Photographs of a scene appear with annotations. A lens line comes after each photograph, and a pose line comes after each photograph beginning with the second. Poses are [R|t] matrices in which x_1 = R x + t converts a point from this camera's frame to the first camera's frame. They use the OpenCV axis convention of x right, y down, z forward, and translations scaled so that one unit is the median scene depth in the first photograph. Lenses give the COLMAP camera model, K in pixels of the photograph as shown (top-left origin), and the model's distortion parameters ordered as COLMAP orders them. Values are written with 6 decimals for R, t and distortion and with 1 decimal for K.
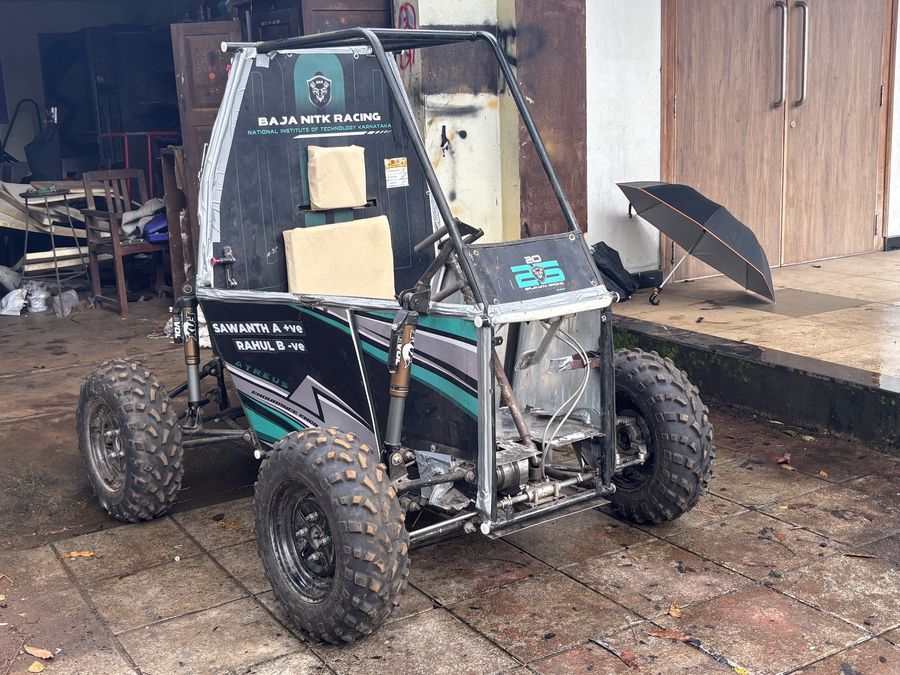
lens RADIAL K [[1104.1, 0, 444.9], [0, 1104.1, 350.0], [0, 0, 1]] dist [0.257391, -1.057547]
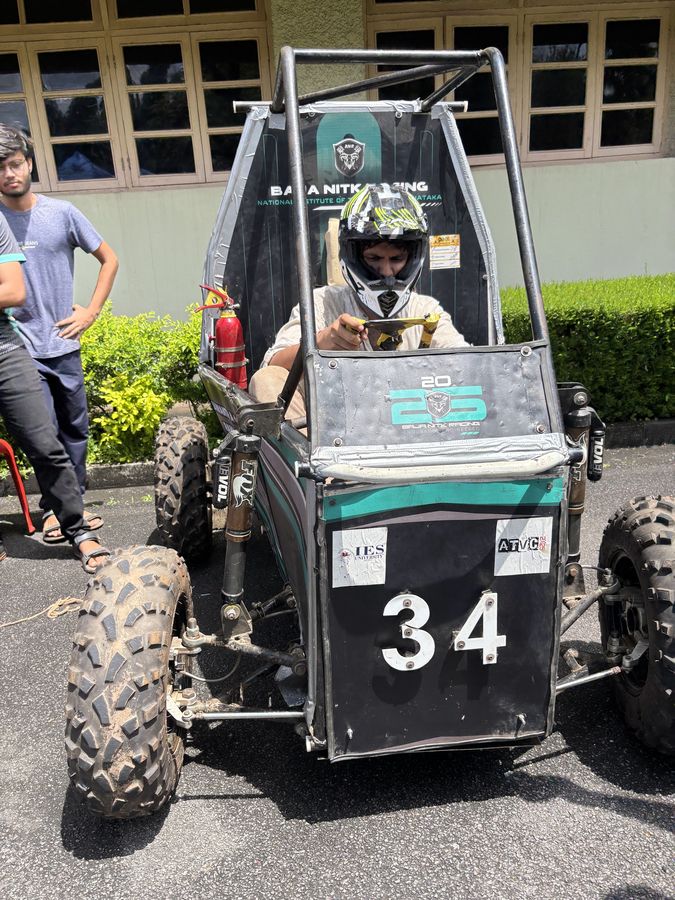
lens RADIAL K [[712.8, 0, 322.5], [0, 712.8, 446.5], [0, 0, 1]] dist [0.071085, -0.152589]
pose [[0.847699, 0.164499, -0.504327, 0.200532], [-0.115219, 0.985104, 0.127651, -0.074015], [0.517813, -0.050102, 0.854026, 0.488975]]
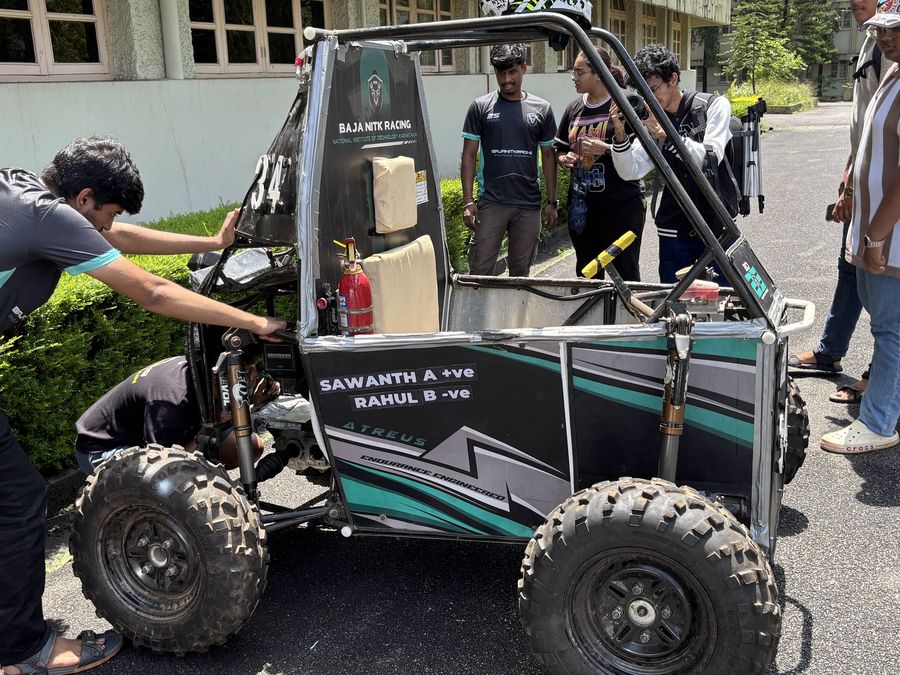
lens RADIAL K [[966.6, 0, 450.0], [0, 966.6, 337.5], [0, 0, 1]] dist [0.164858, -0.000852]
pose [[0.859119, -0.107663, 0.500324, -0.458734], [0.114199, 0.993301, 0.017651, -0.054267], [-0.498873, 0.041972, 0.865658, 0.339951]]
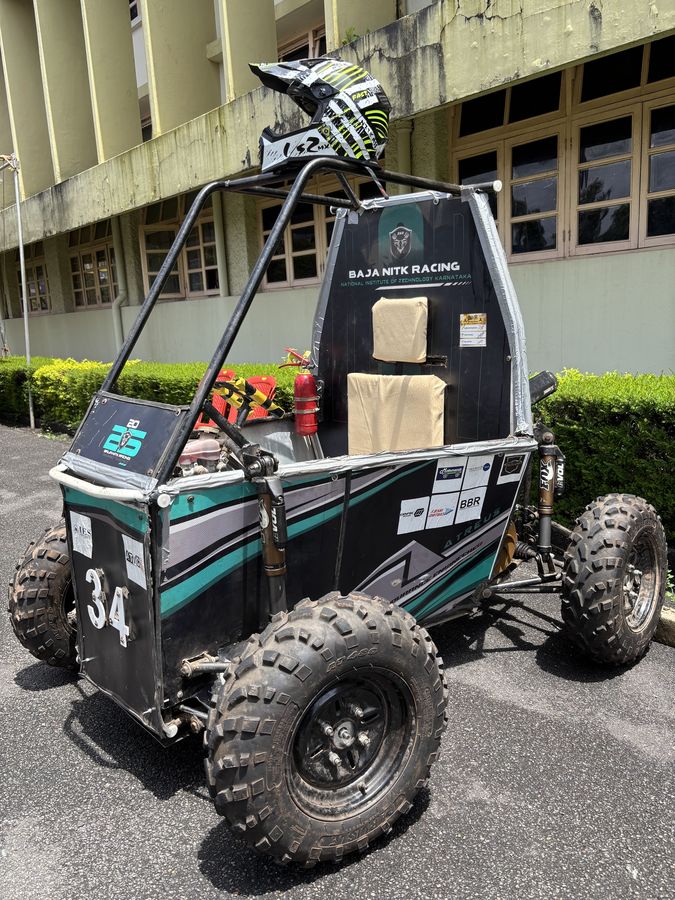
lens RADIAL K [[712.8, 0, 322.5], [0, 712.8, 446.5], [0, 0, 1]] dist [0.071085, -0.152589]
pose [[0.084488, 0.225443, -0.970586, 0.545251], [-0.192919, 0.959339, 0.206037, -0.177008], [0.977571, 0.169837, 0.124544, 0.891593]]
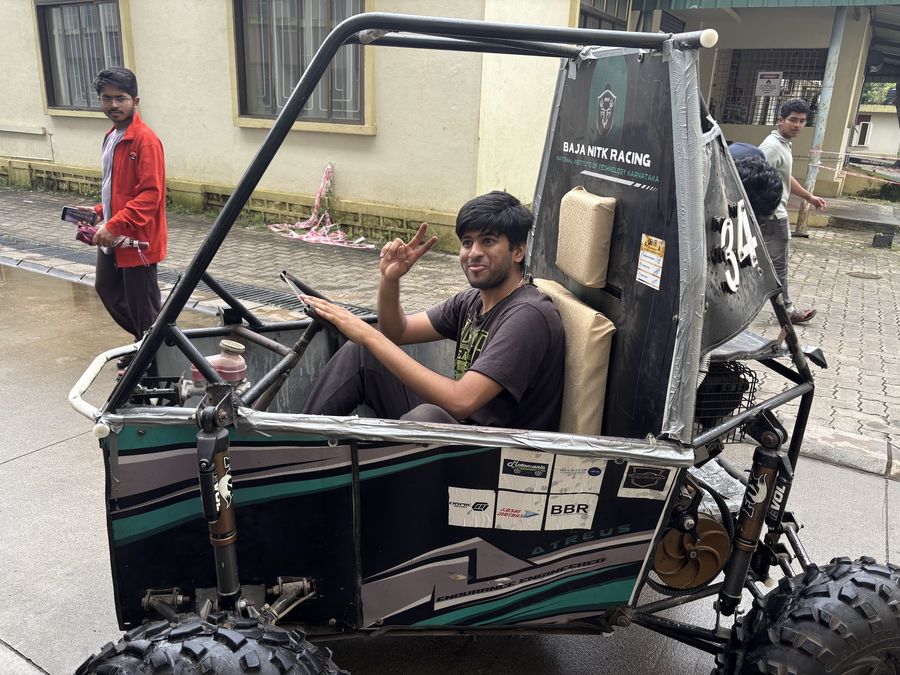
lens RADIAL K [[702.9, 0, 450.0], [0, 702.9, 337.5], [0, 0, 1]] dist [-0.006663, -0.001461]
pose [[-0.435311, 0.303266, -0.847664, 0.344071], [-0.217596, 0.878198, 0.425935, -0.275863], [0.873588, 0.369862, -0.316299, 1.114436]]
